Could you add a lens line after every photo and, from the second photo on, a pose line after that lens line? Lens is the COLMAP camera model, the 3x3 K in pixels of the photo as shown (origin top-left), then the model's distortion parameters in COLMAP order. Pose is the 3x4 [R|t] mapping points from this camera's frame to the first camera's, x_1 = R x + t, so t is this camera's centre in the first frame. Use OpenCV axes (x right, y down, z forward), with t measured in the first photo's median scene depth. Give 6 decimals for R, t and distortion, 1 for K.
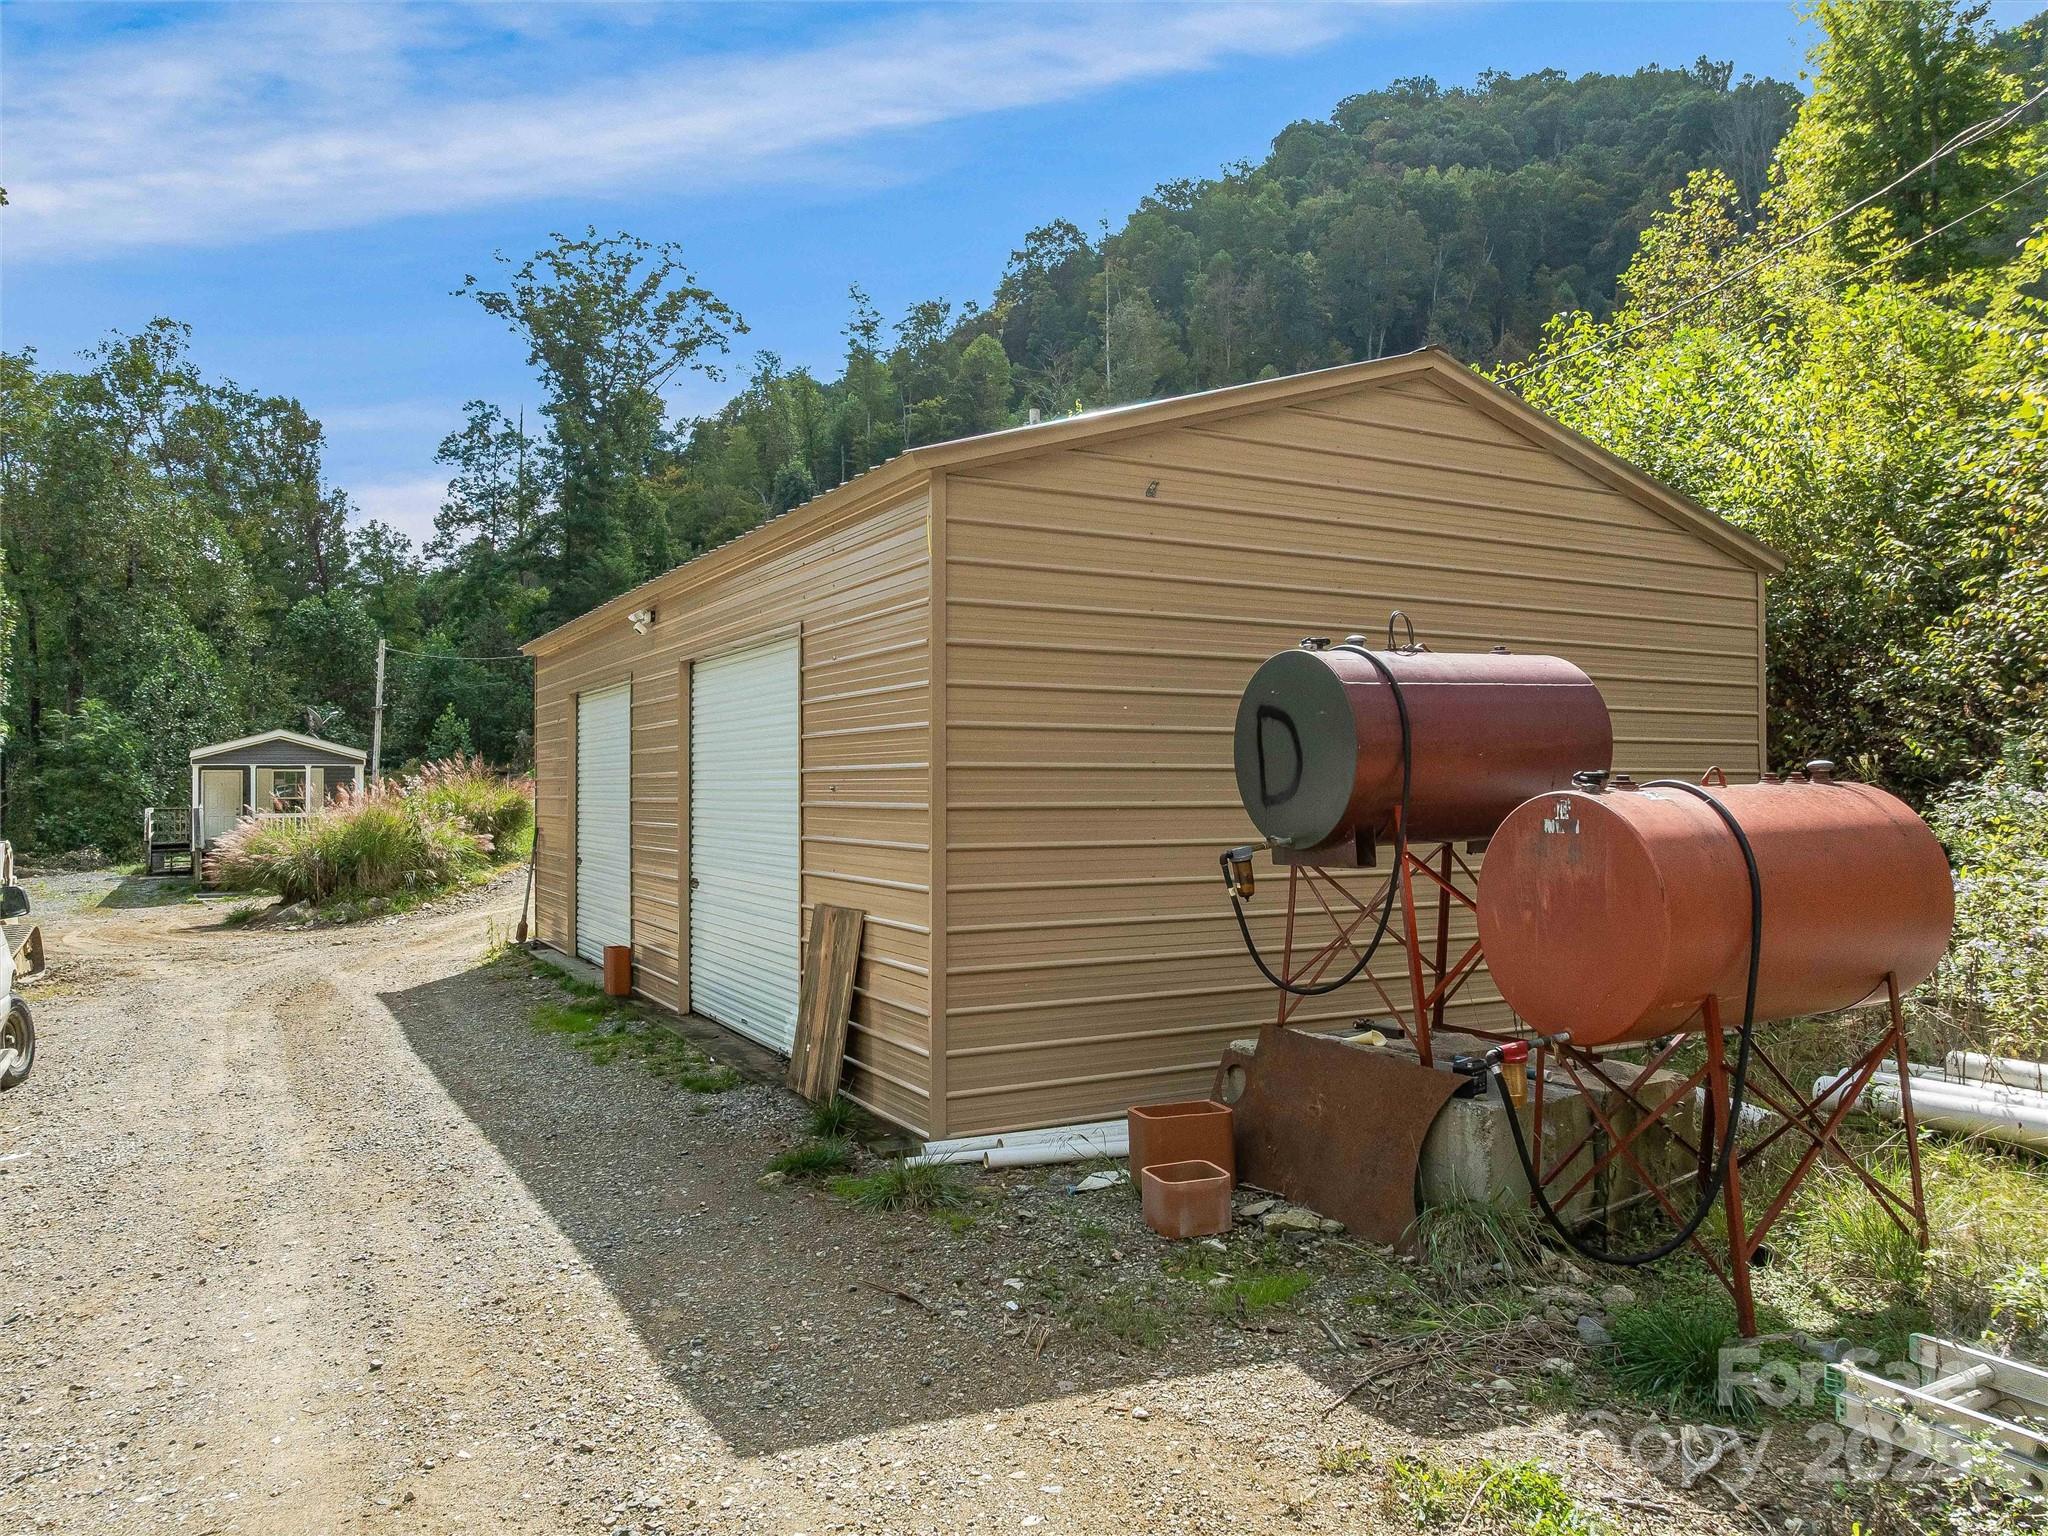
lens RADIAL K [[1437.6, 0, 1024.2], [0, 1437.6, 781.5], [0, 0, 1]] dist [-0.049511, 0.019286]
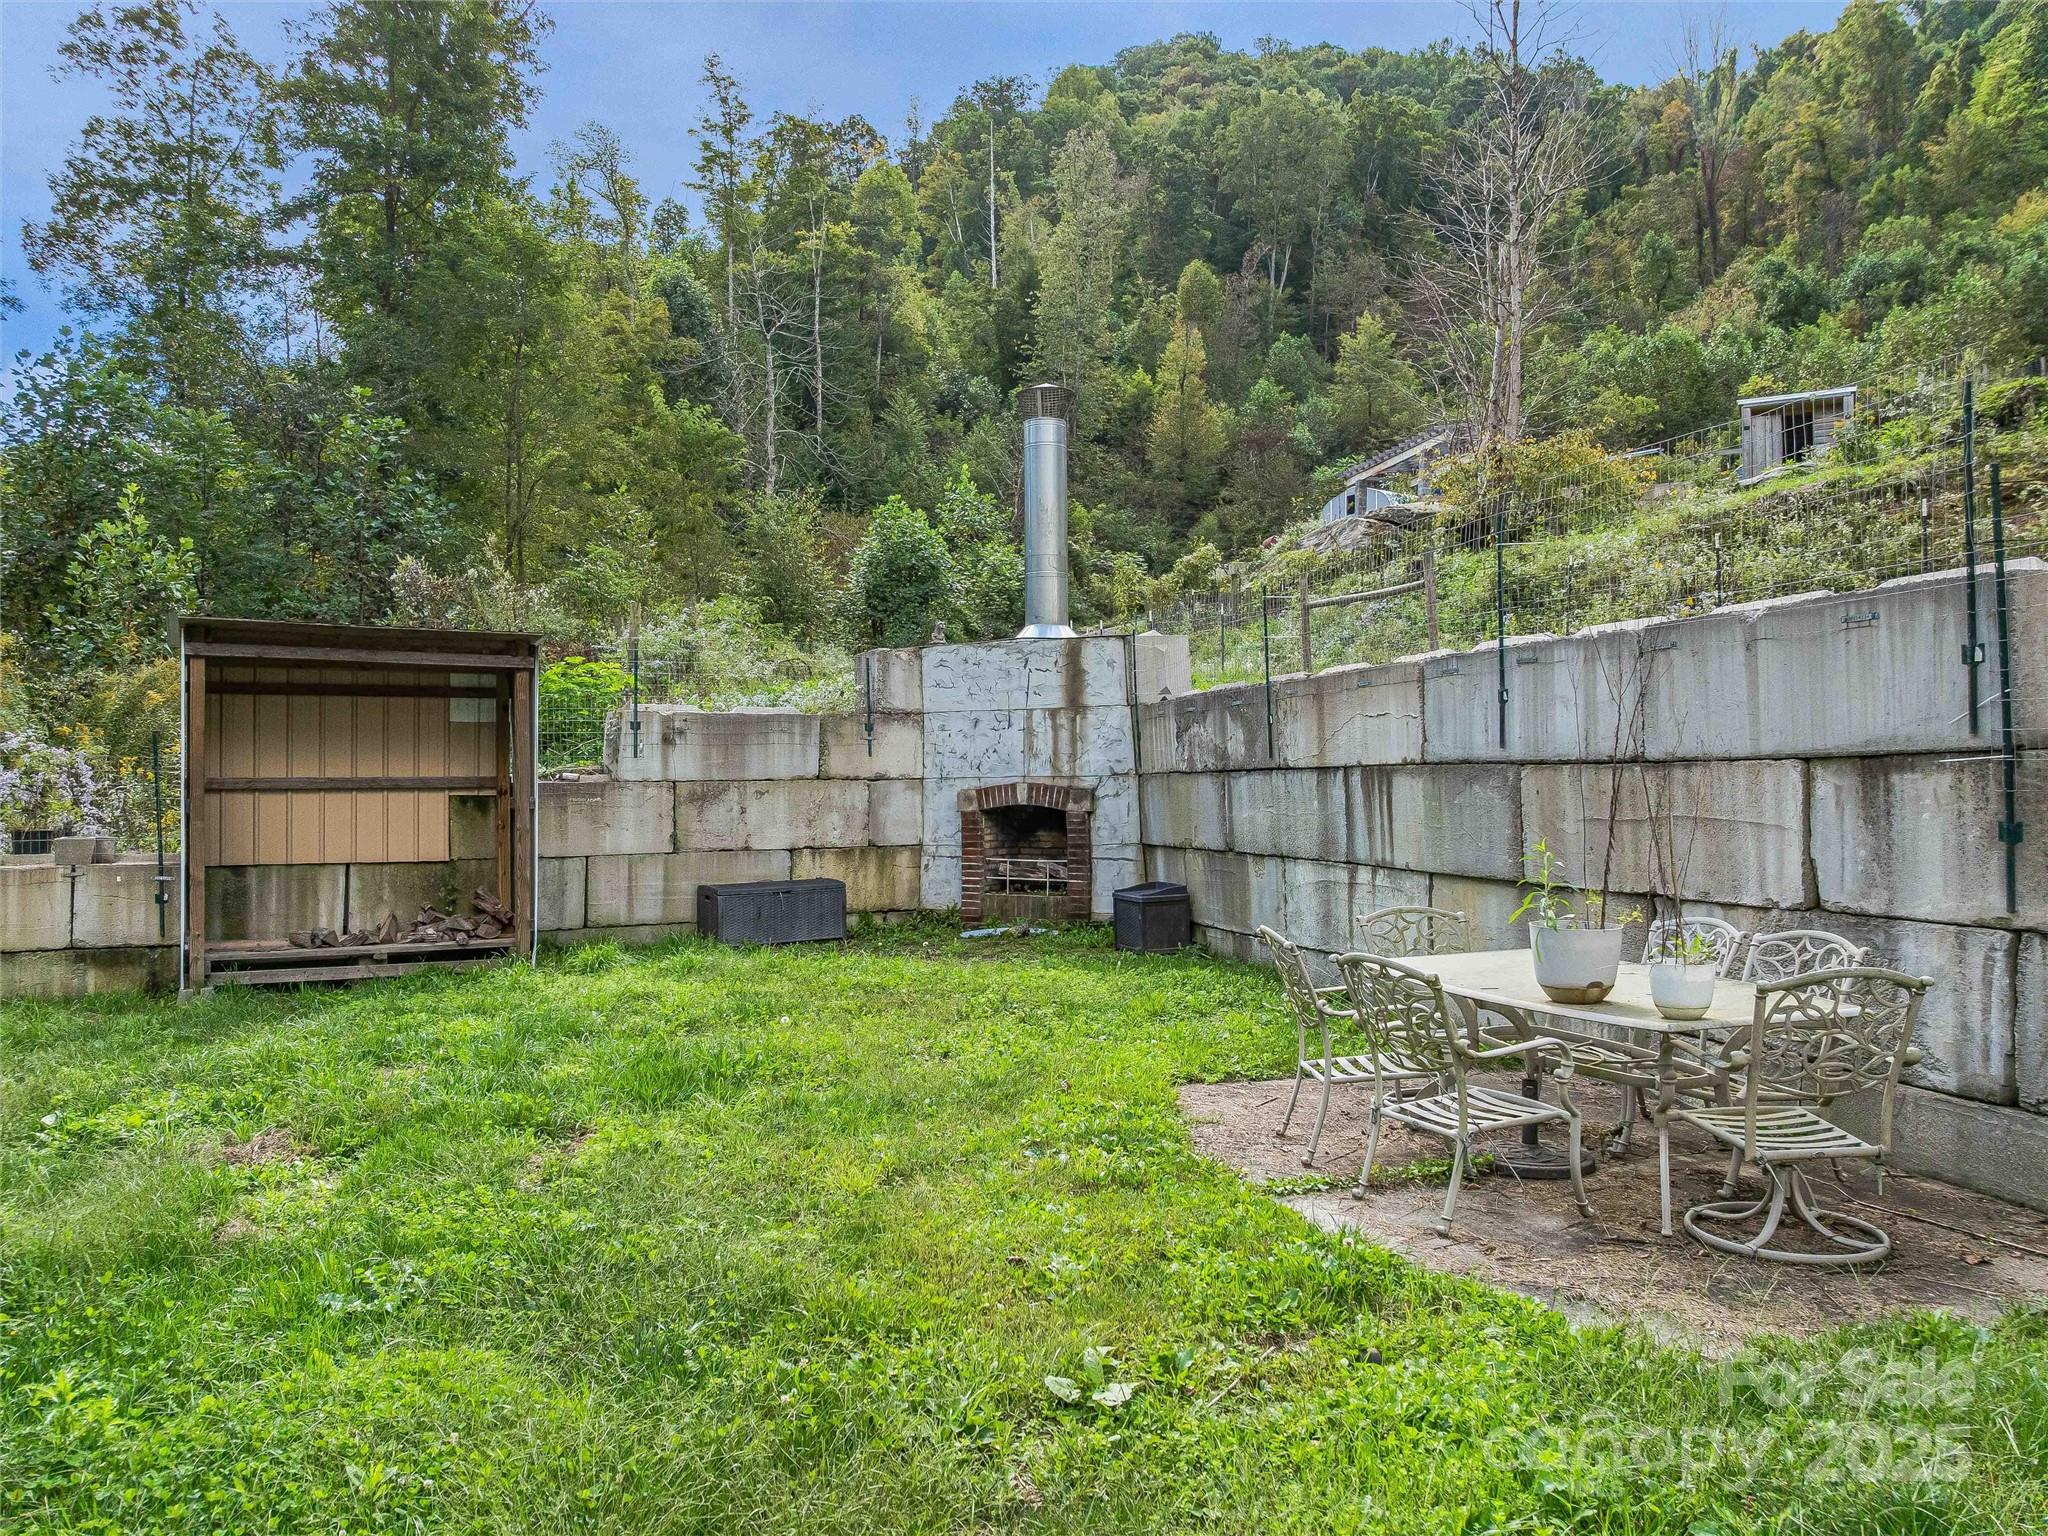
lens RADIAL K [[1437.6, 0, 1024.2], [0, 1437.6, 781.5], [0, 0, 1]] dist [-0.049511, 0.019286]
pose [[0.974424, -0.000089, 0.224715, -0.181107], [0.000790, 0.999995, -0.003029, 0.007265], [-0.224714, 0.003129, 0.974420, 0.421767]]
